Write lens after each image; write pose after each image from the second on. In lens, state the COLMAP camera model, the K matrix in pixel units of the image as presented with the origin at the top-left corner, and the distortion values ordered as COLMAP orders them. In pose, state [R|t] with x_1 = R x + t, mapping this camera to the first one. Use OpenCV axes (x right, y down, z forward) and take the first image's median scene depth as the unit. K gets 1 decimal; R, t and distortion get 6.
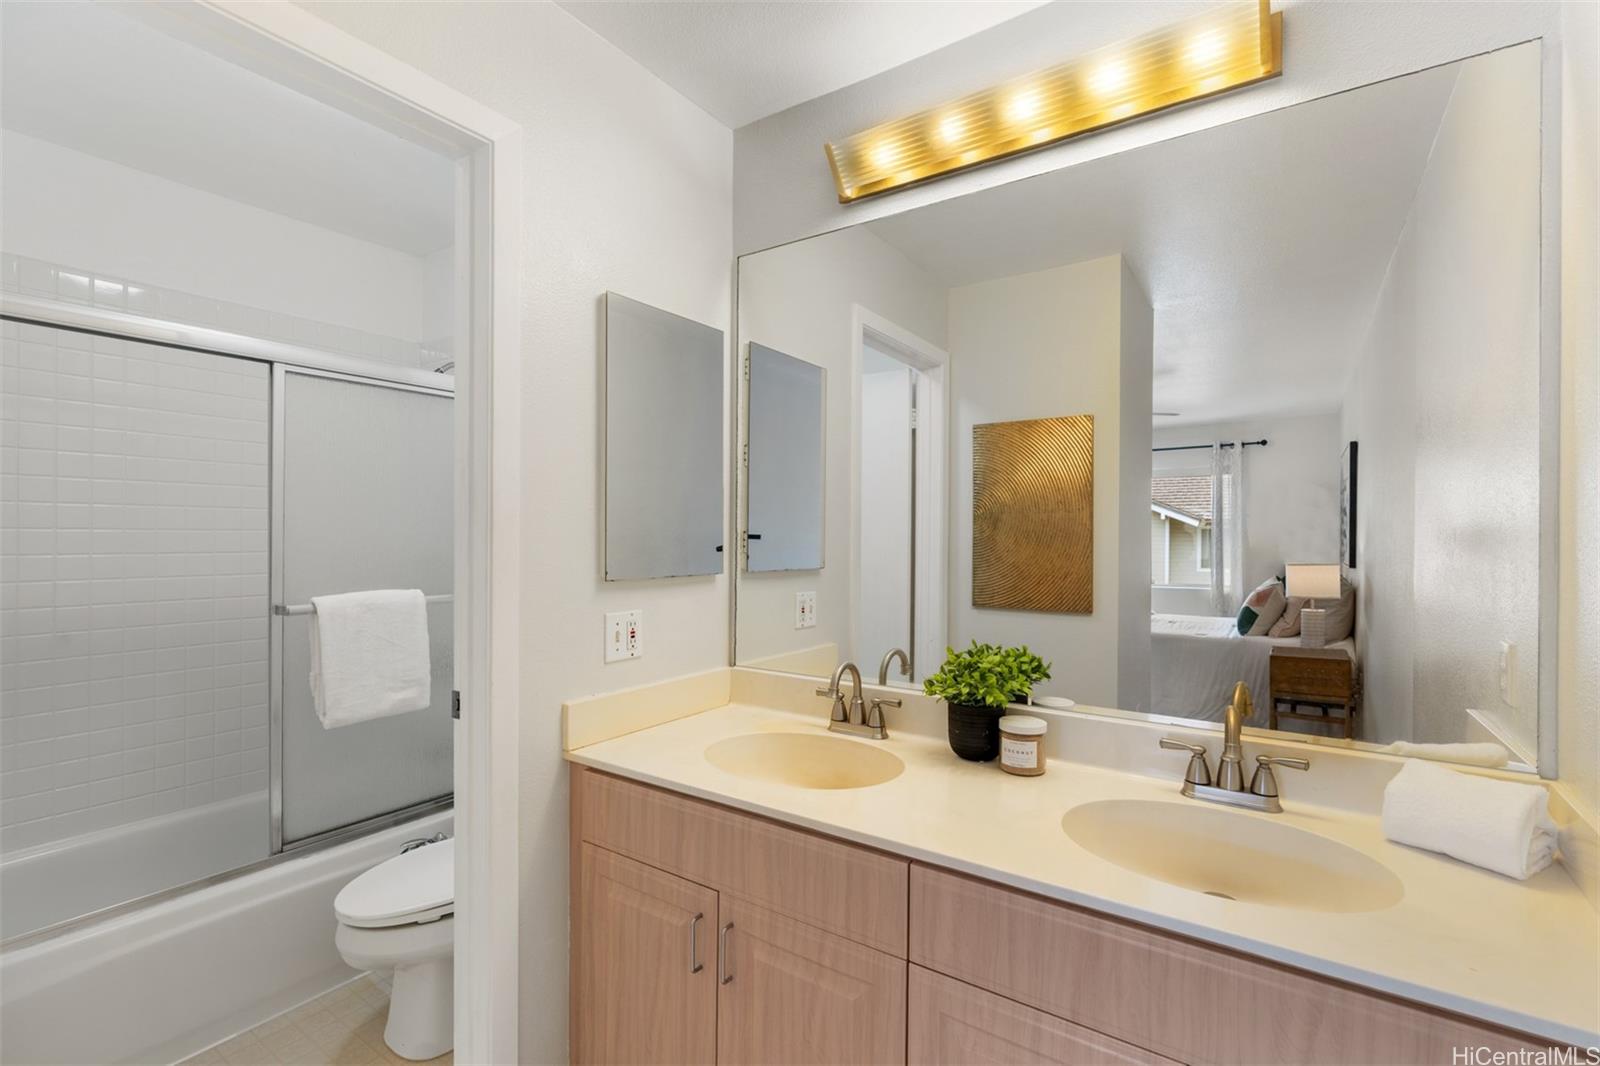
lens RADIAL K [[728.4, 0, 791.8], [0, 728.4, 536.3], [0, 0, 1]] dist [-0.001225, 0.001014]
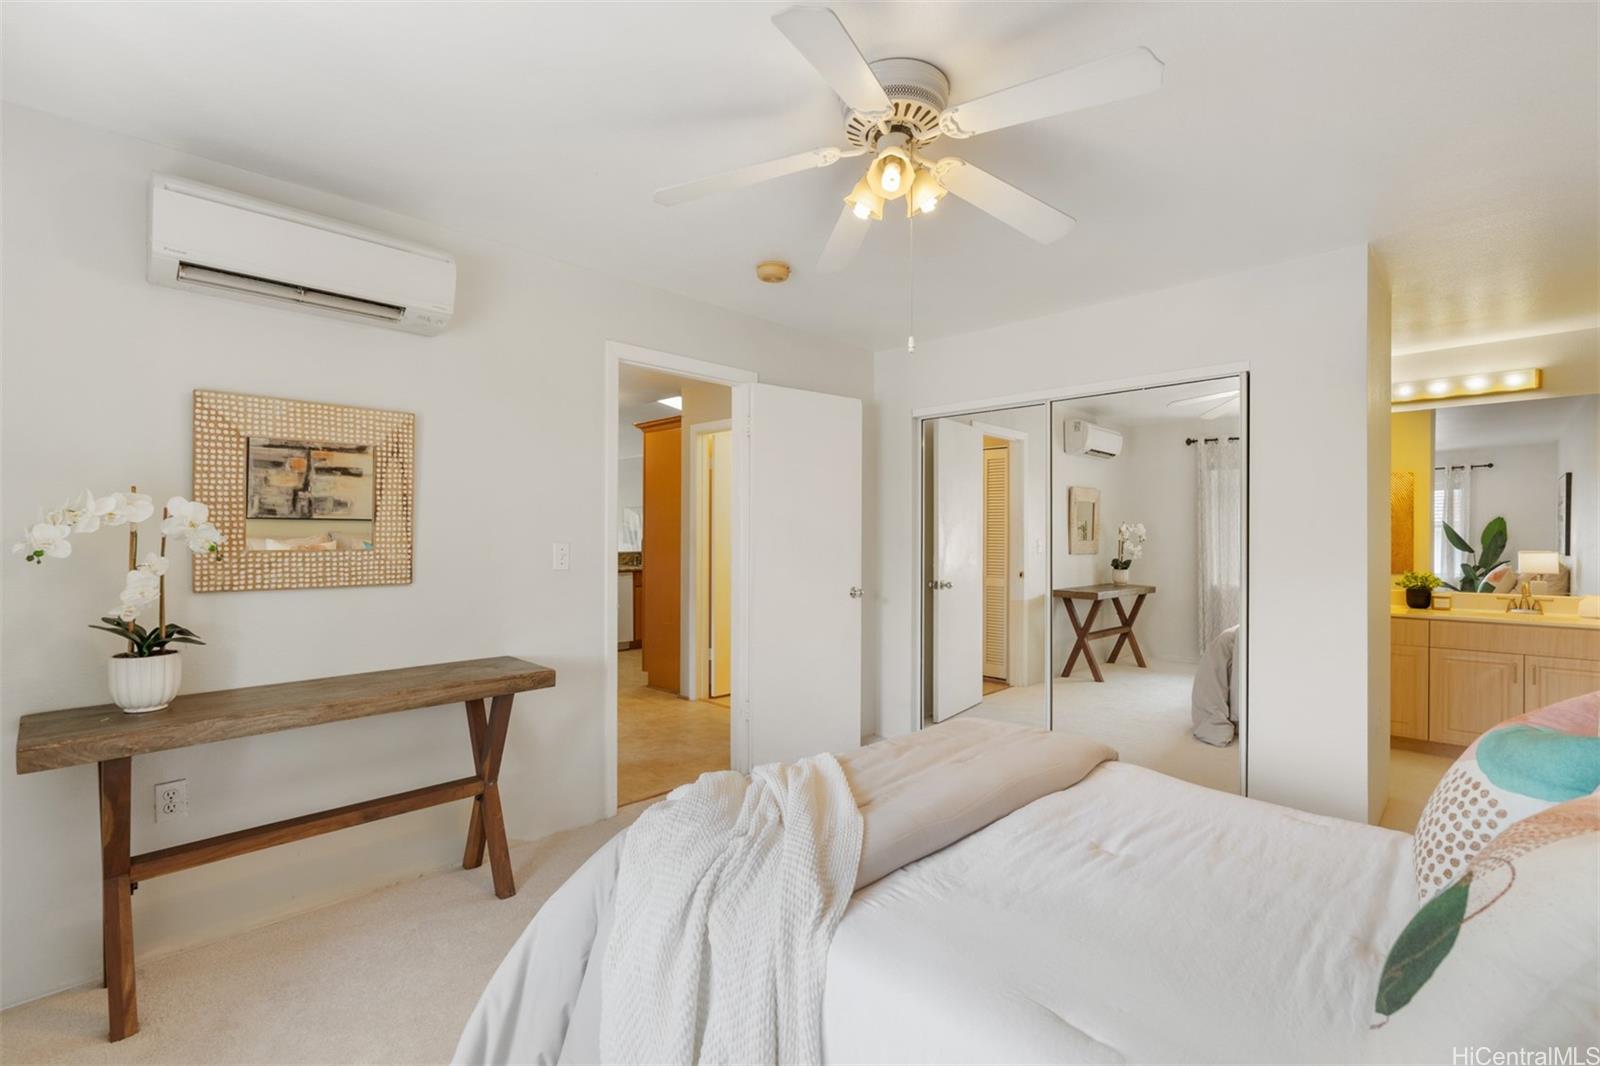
lens RADIAL K [[728.4, 0, 797.6], [0, 728.4, 546.1], [0, 0, 1]] dist [-0.001225, 0.001014]
pose [[0.987831, -0.000368, -0.155532, -0.585004], [0.001223, 0.999985, 0.005403, 0.013326], [0.155527, -0.005528, 0.987816, -0.756382]]
